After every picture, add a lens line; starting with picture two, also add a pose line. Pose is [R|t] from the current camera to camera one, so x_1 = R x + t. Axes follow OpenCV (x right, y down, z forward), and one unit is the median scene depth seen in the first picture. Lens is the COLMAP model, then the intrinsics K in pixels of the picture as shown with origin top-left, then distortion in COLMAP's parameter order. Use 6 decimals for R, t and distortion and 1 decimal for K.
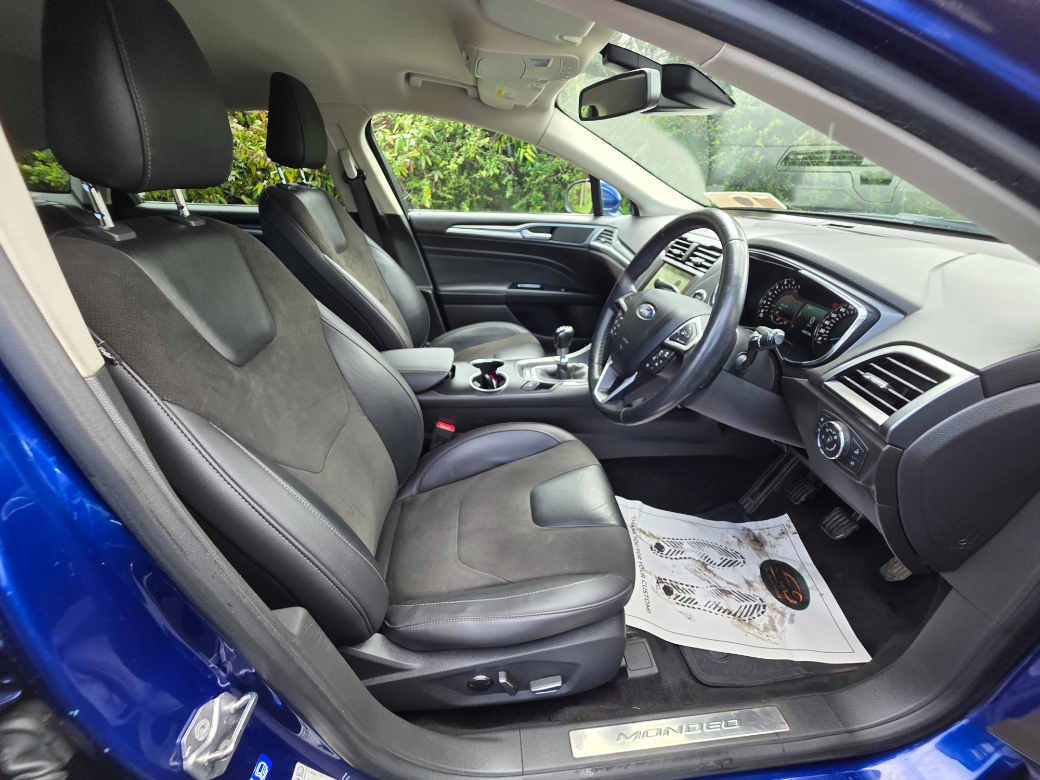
lens RADIAL K [[418.7, 0, 518.8], [0, 418.7, 389.5], [0, 0, 1]] dist [0.004664, 0.000466]
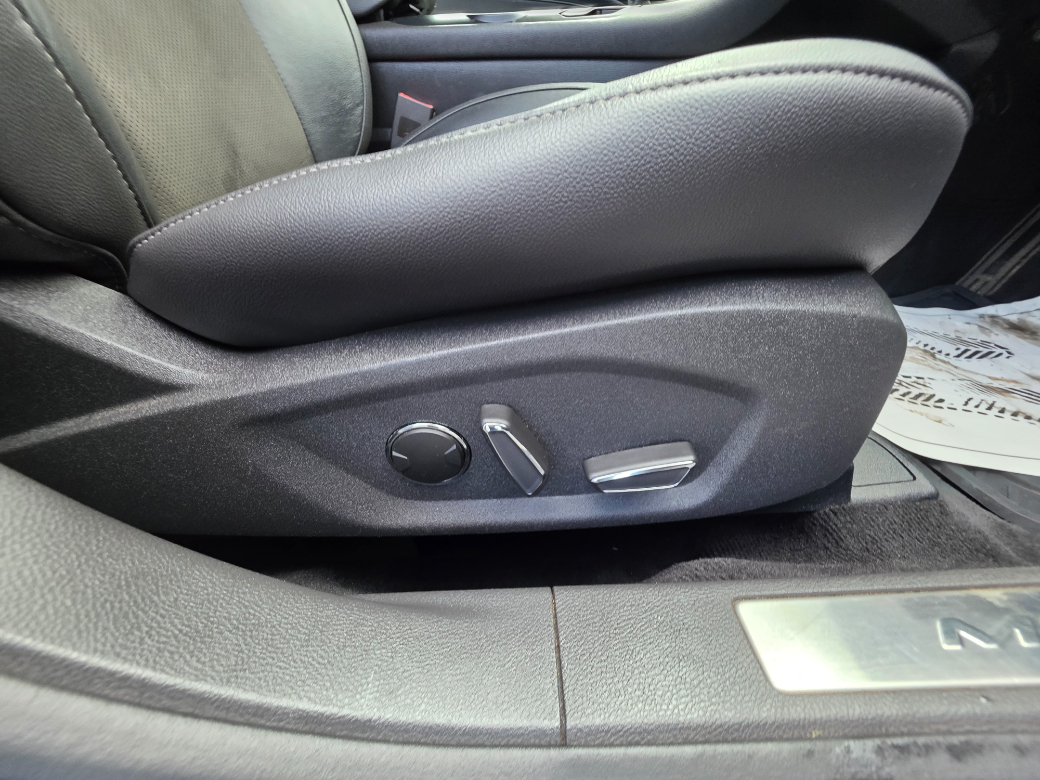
lens RADIAL K [[418.7, 0, 523.1], [0, 418.7, 383.8], [0, 0, 1]] dist [0.004664, 0.000466]
pose [[0.997013, 0.013333, -0.076068, 0.001271], [-0.006064, 0.995459, 0.094995, 0.552788], [0.076989, -0.094250, 0.992567, 0.624942]]
